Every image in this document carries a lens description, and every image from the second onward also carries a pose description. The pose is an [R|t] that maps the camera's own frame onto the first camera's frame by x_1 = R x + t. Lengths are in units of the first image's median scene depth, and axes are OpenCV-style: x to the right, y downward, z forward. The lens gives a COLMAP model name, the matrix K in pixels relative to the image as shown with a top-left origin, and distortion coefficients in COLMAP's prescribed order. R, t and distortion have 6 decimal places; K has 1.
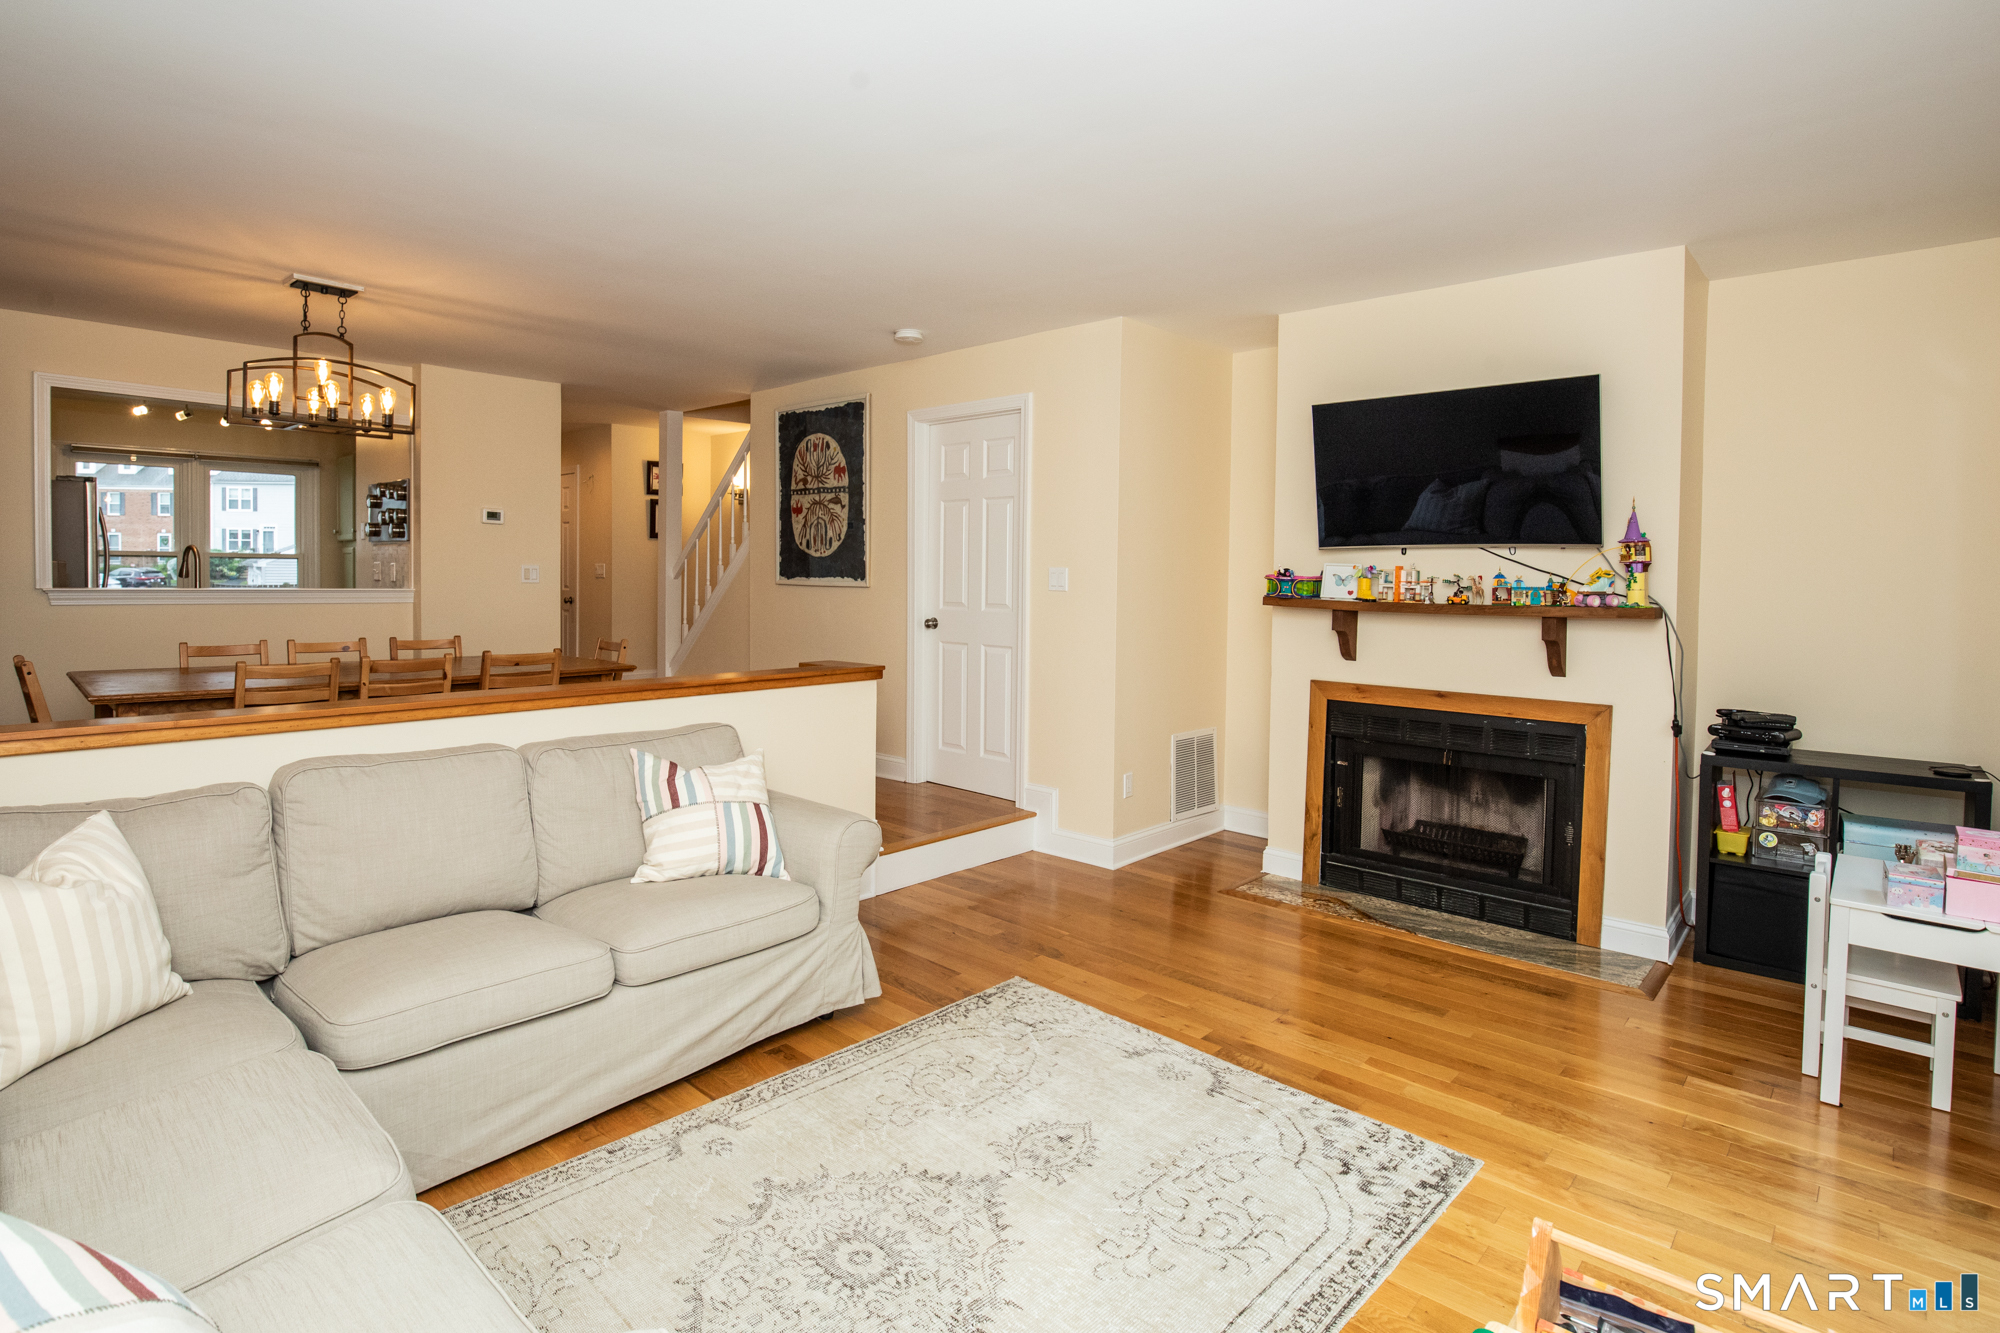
lens RADIAL K [[1032.8, 0, 984.8], [0, 1032.8, 591.8], [0, 0, 1]] dist [-0.037932, 0.007360]
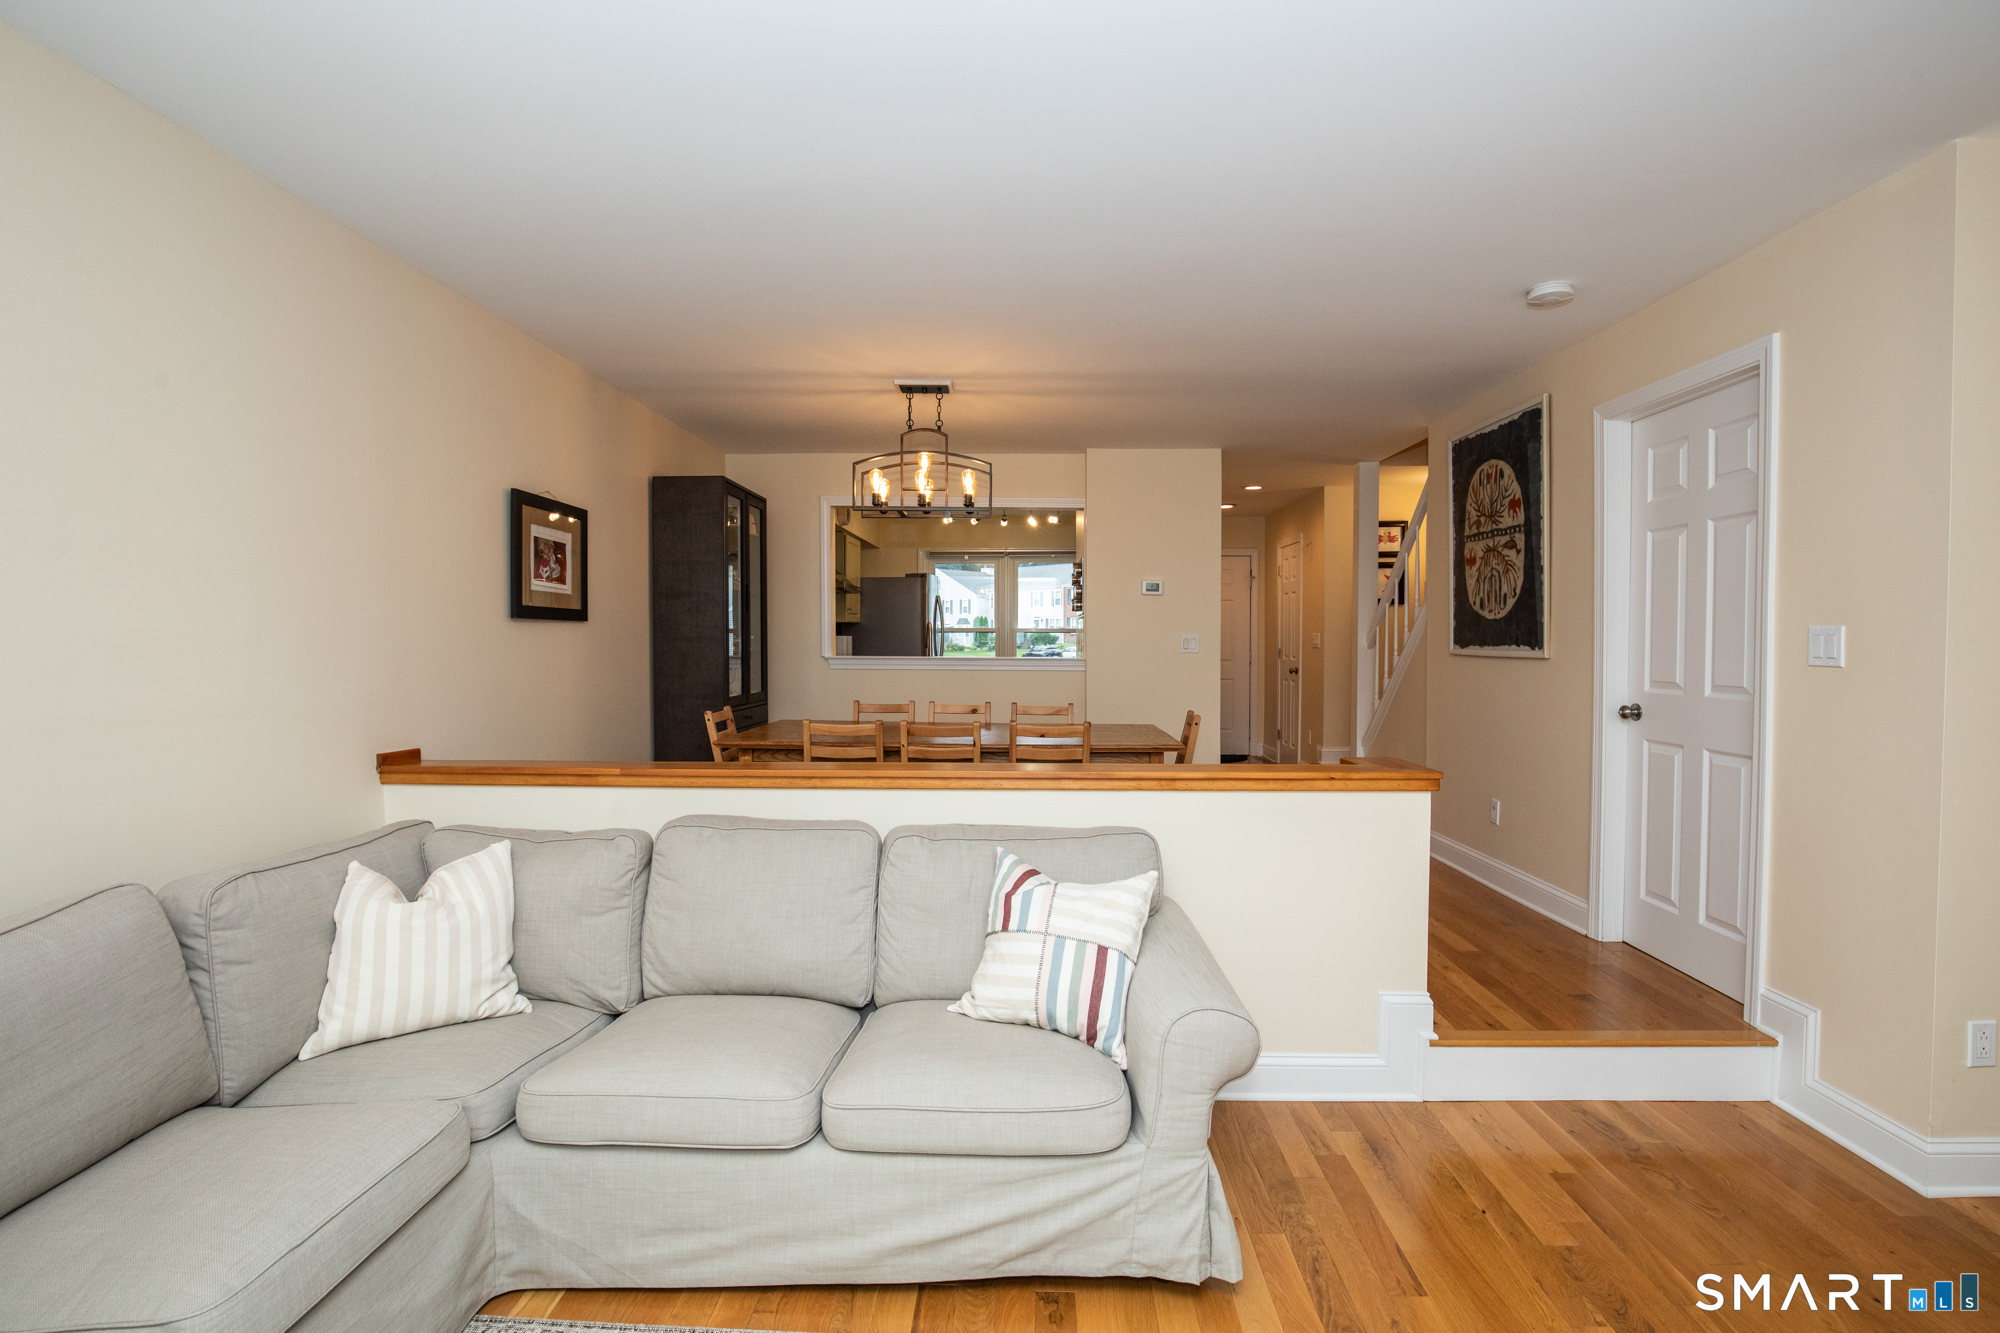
lens RADIAL K [[940.7, 0, 993.2], [0, 940.7, 662.5], [0, 0, 1]] dist [-0.032849, 0.003574]
pose [[0.653981, 0.008756, -0.756460, 0.182900], [-0.007963, 0.999957, 0.004691, -0.002233], [0.756469, 0.002956, 0.654023, 0.378730]]
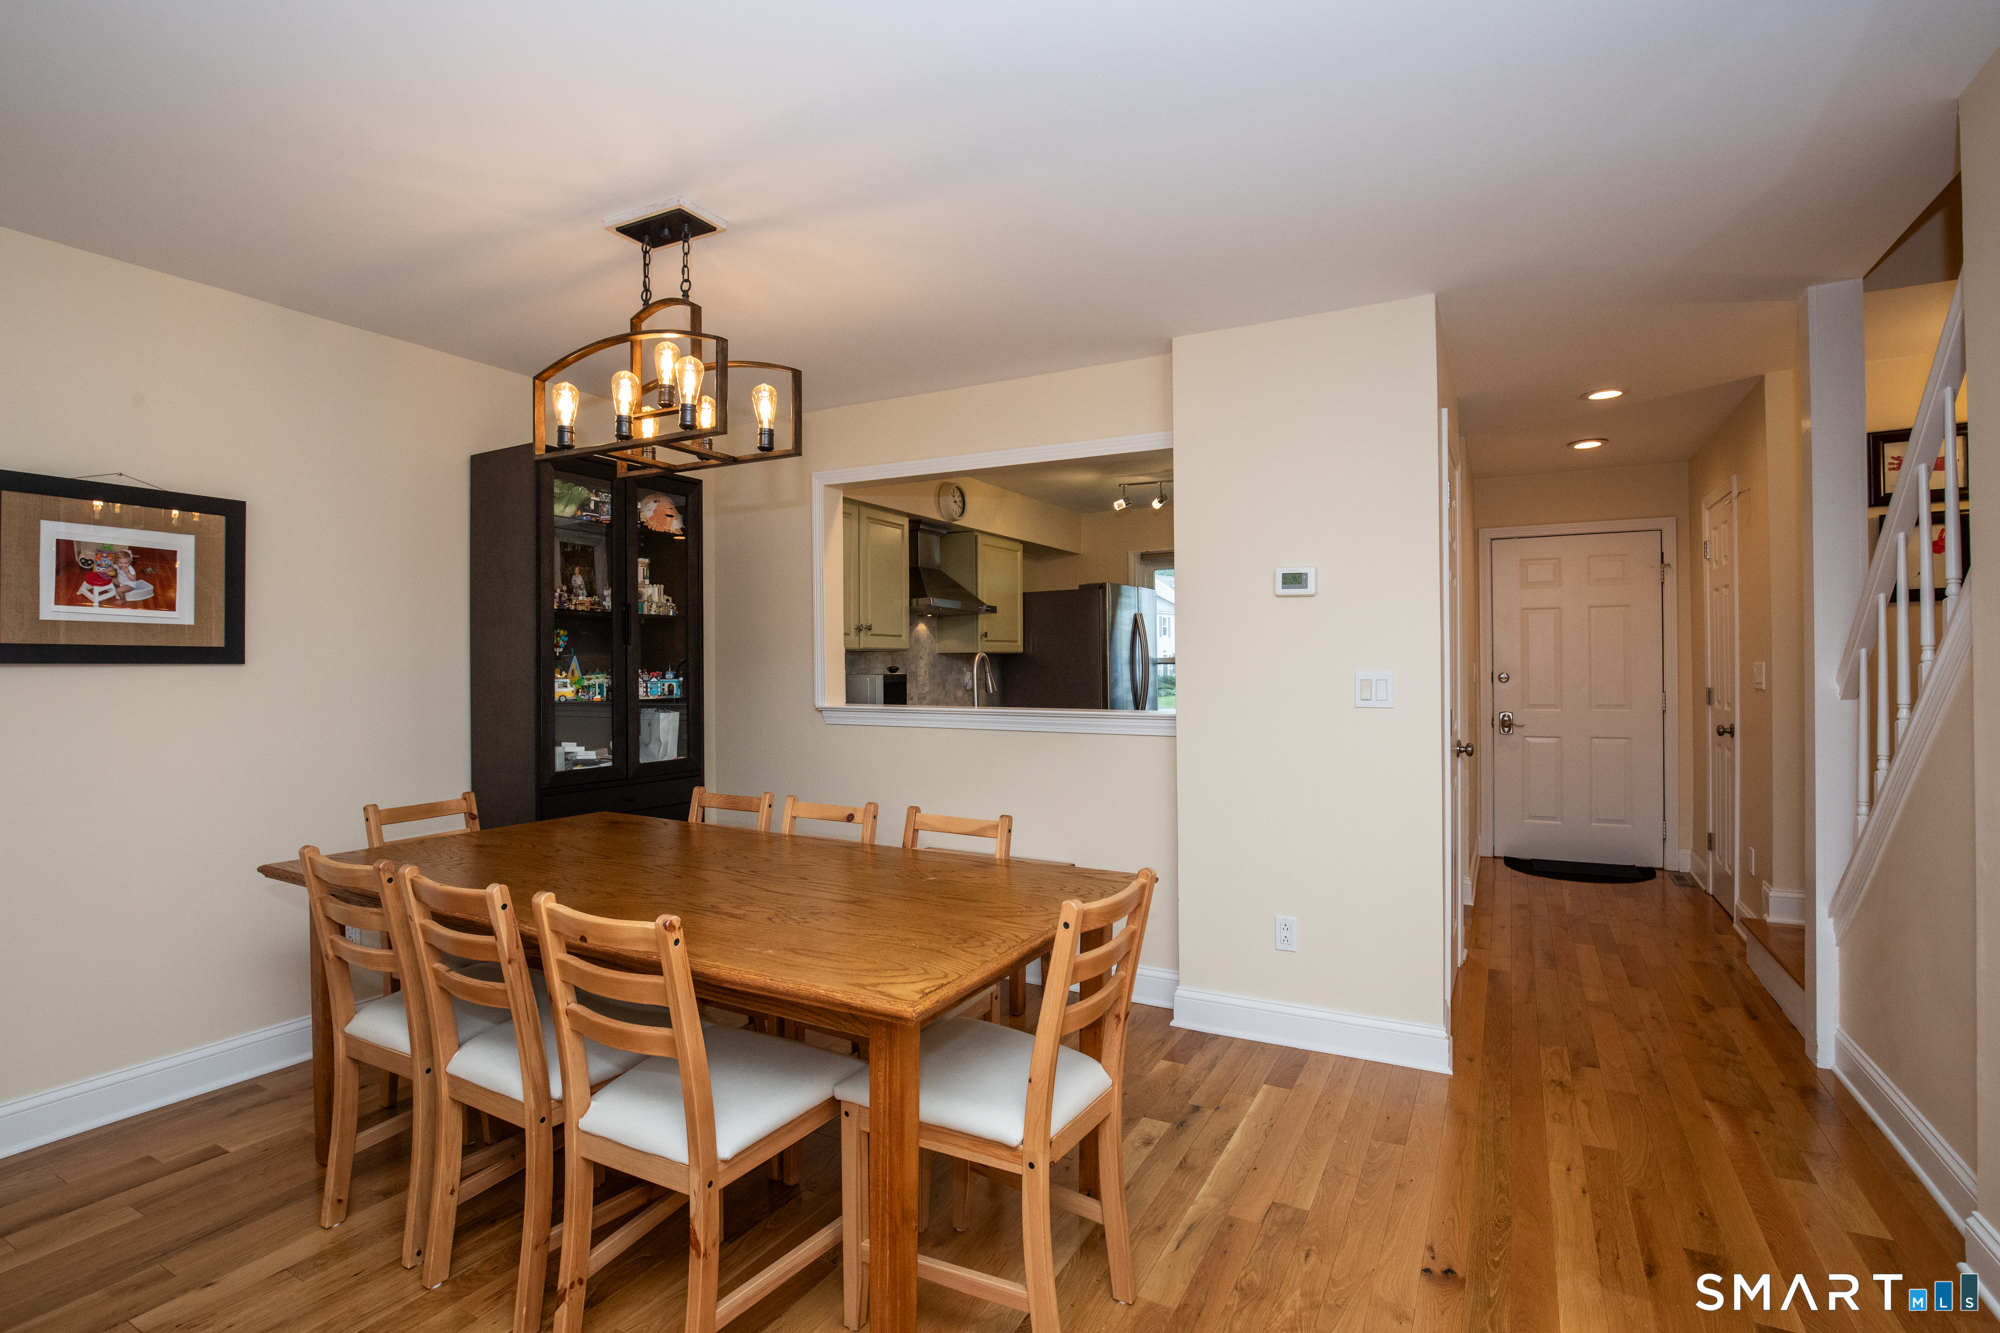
lens RADIAL K [[940.7, 0, 1009.7], [0, 940.7, 660.3], [0, 0, 1]] dist [-0.032849, 0.003574]
pose [[0.249084, -0.019291, -0.968290, -0.065000], [-0.007541, 0.999733, -0.021857, -0.029813], [0.968452, 0.012746, 0.248872, 1.053949]]
